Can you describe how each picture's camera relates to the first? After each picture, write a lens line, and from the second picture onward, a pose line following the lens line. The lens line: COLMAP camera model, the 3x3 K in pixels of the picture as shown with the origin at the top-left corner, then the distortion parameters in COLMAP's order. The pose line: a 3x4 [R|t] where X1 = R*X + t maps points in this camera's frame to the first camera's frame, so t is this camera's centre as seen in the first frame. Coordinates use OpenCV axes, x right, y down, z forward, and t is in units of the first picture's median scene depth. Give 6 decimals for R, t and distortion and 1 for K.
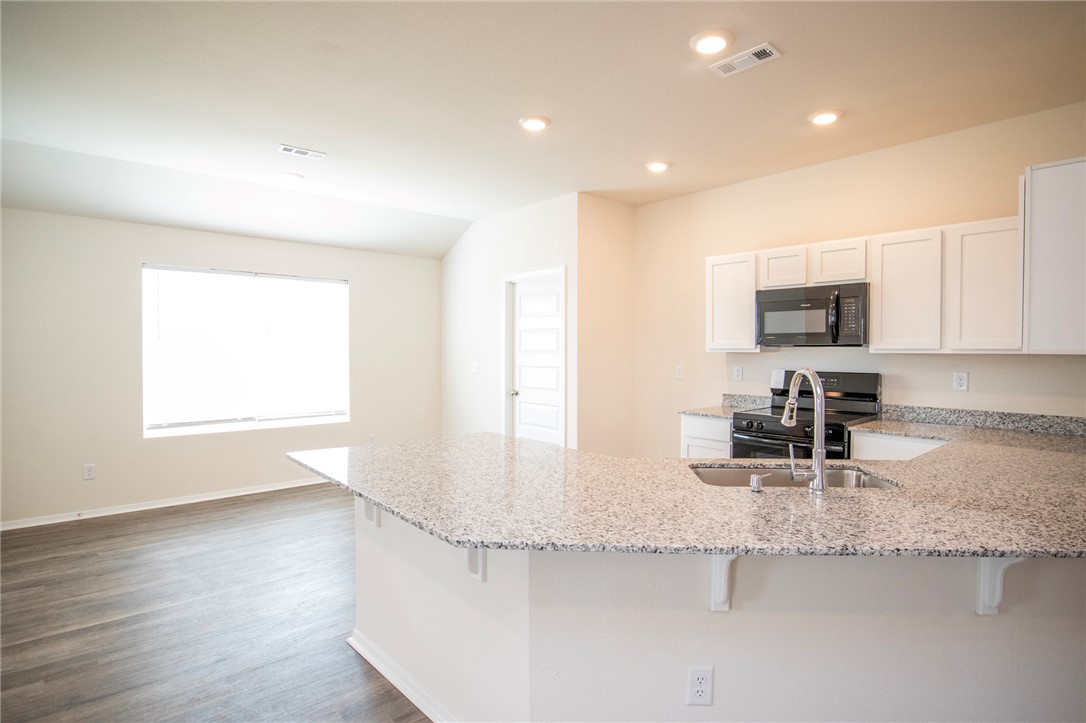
lens RADIAL K [[552.7, 0, 548.5], [0, 552.7, 361.0], [0, 0, 1]] dist [-0.047821, 0.015264]
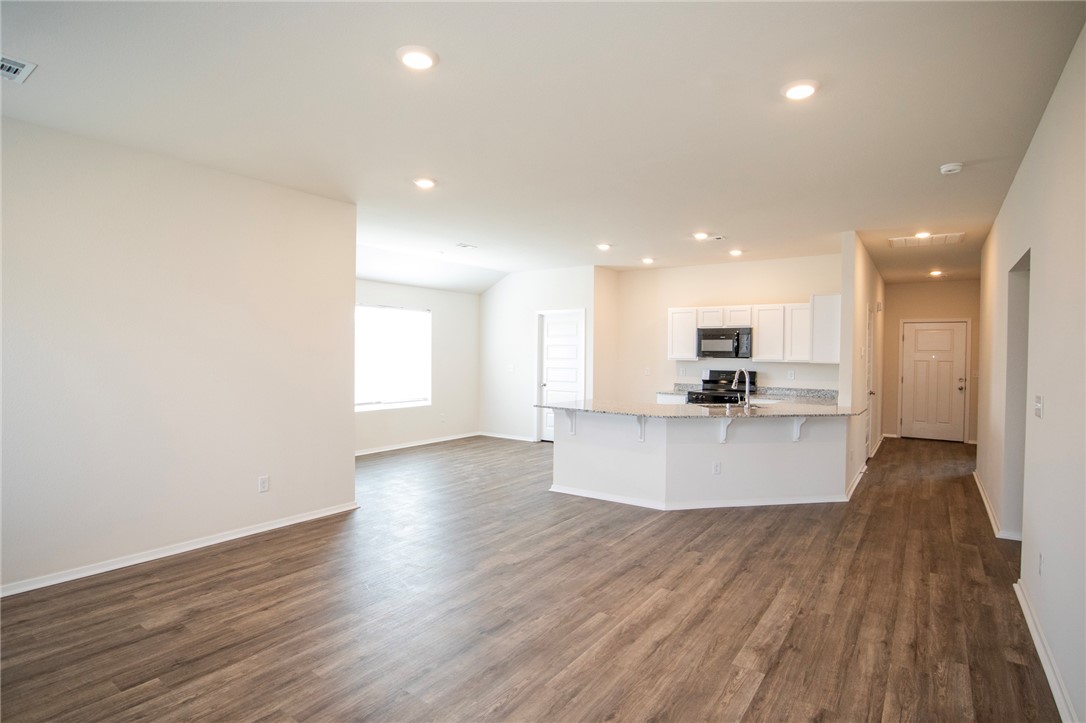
lens RADIAL K [[552.7, 0, 548.5], [0, 552.7, 361.0], [0, 0, 1]] dist [-0.047821, 0.015264]
pose [[0.973577, 0.004796, 0.228308, -0.565001], [-0.003362, 0.999972, -0.006668, 0.000039], [-0.228334, 0.005724, 0.973566, -0.753955]]
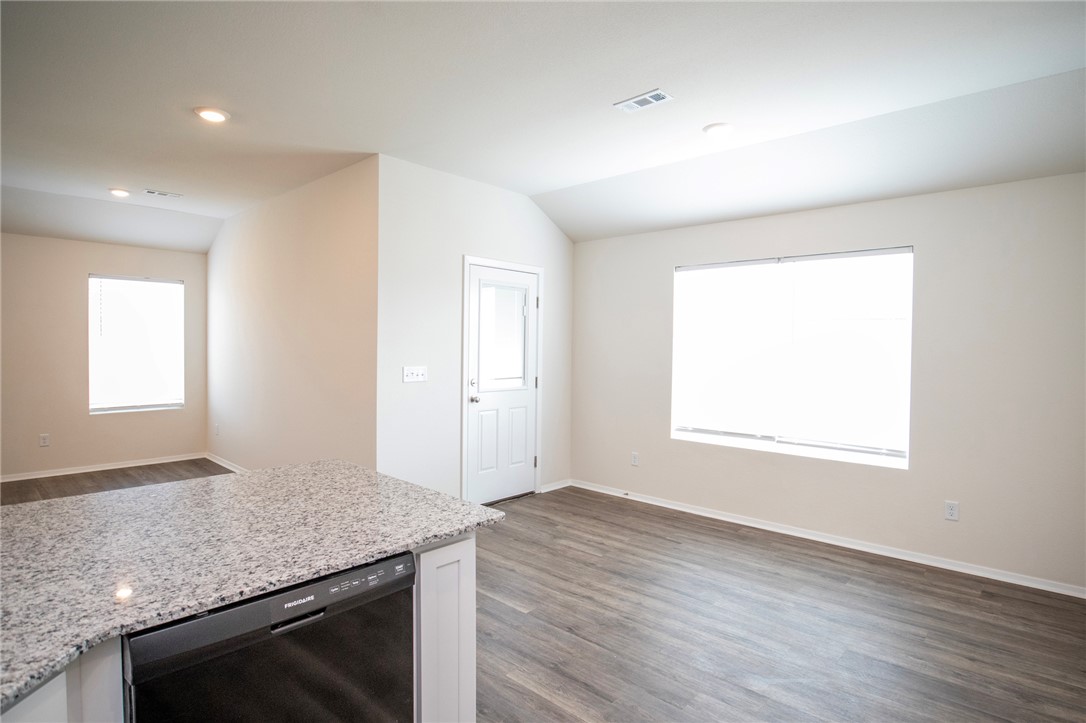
lens RADIAL K [[554.7, 0, 553.7], [0, 554.7, 362.3], [0, 0, 1]] dist [-0.052546, 0.019034]
pose [[0.115048, 0.027659, -0.992975, 0.298904], [-0.033430, 0.999154, 0.023958, -0.020775], [0.992797, 0.030439, 0.115875, 0.745178]]
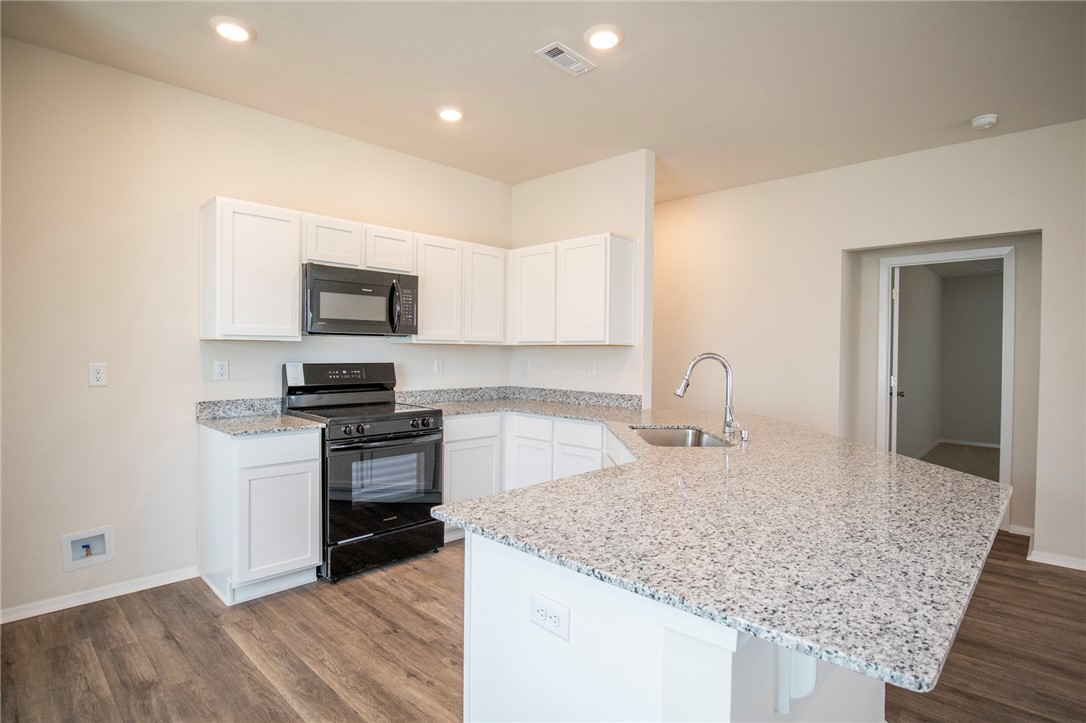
lens RADIAL K [[552.7, 0, 548.5], [0, 552.7, 361.0], [0, 0, 1]] dist [-0.047821, 0.015264]
pose [[-0.087266, -0.021191, 0.995960, -0.430542], [0.010227, 0.999702, 0.022166, -0.000933], [-0.996133, 0.012120, -0.087023, 0.716056]]
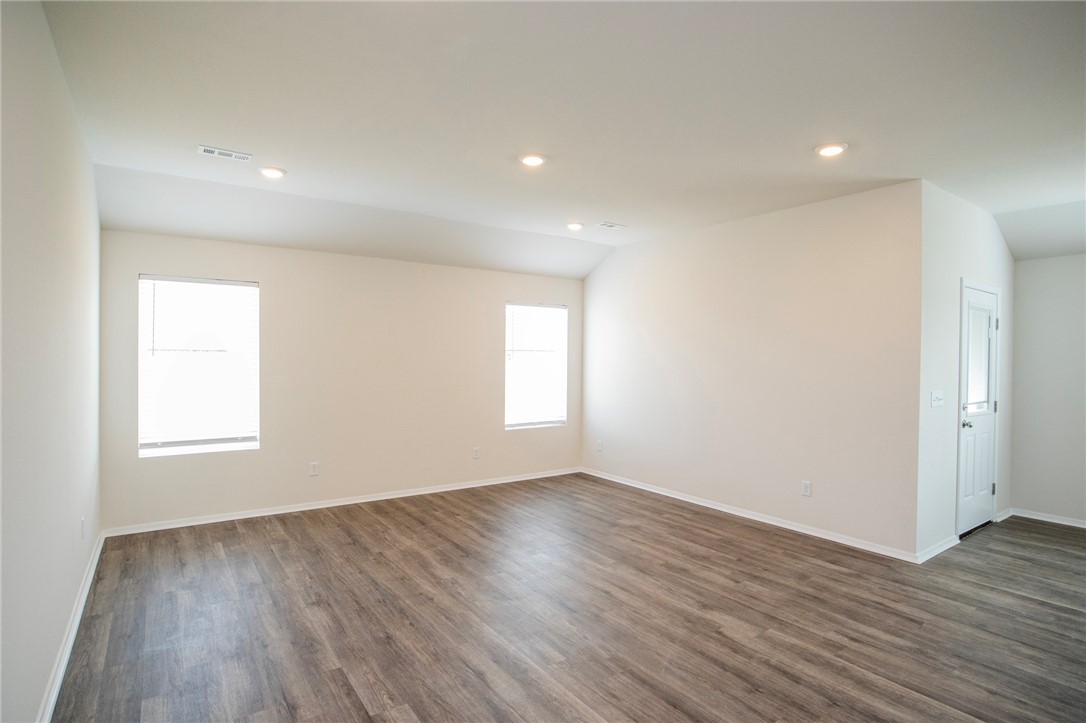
lens RADIAL K [[554.7, 0, 553.7], [0, 554.7, 362.3], [0, 0, 1]] dist [-0.052546, 0.019034]
pose [[-0.102714, 0.003080, -0.994706, 0.318606], [-0.031787, 0.999474, 0.006377, -0.016653], [0.994203, 0.032274, -0.102562, -0.001118]]
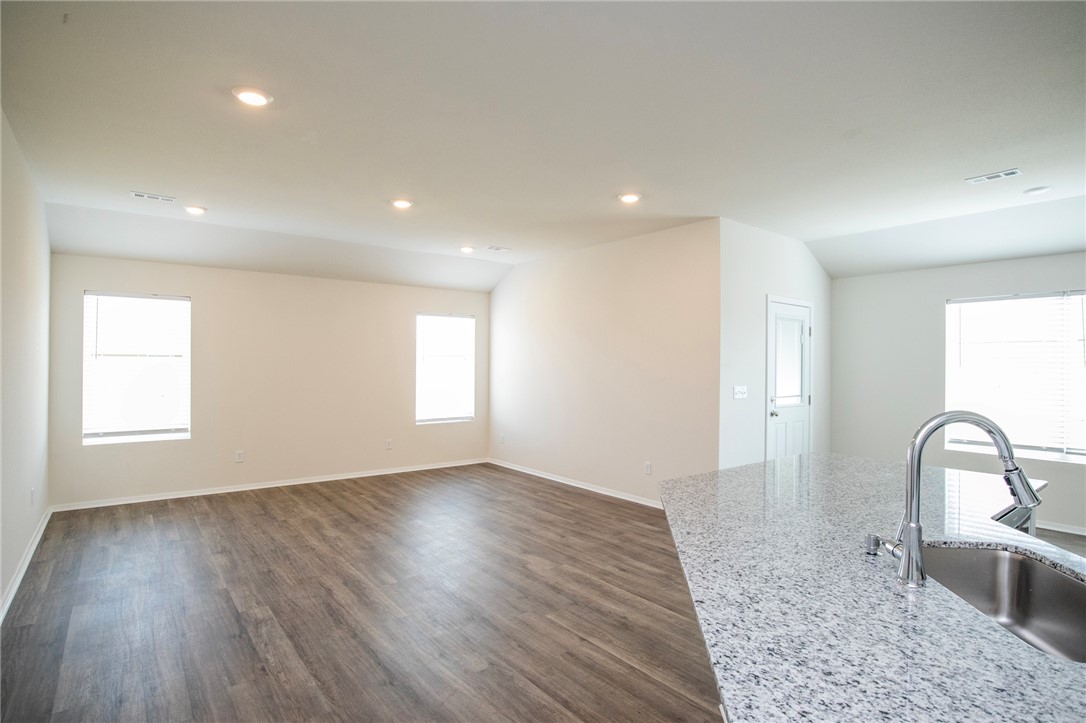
lens RADIAL K [[552.7, 0, 548.5], [0, 552.7, 361.0], [0, 0, 1]] dist [-0.047821, 0.015264]
pose [[-0.059810, -0.010449, -0.998155, 0.534628], [-0.029301, 0.999533, -0.008708, -0.014024], [0.997780, 0.028727, -0.060089, 0.239987]]
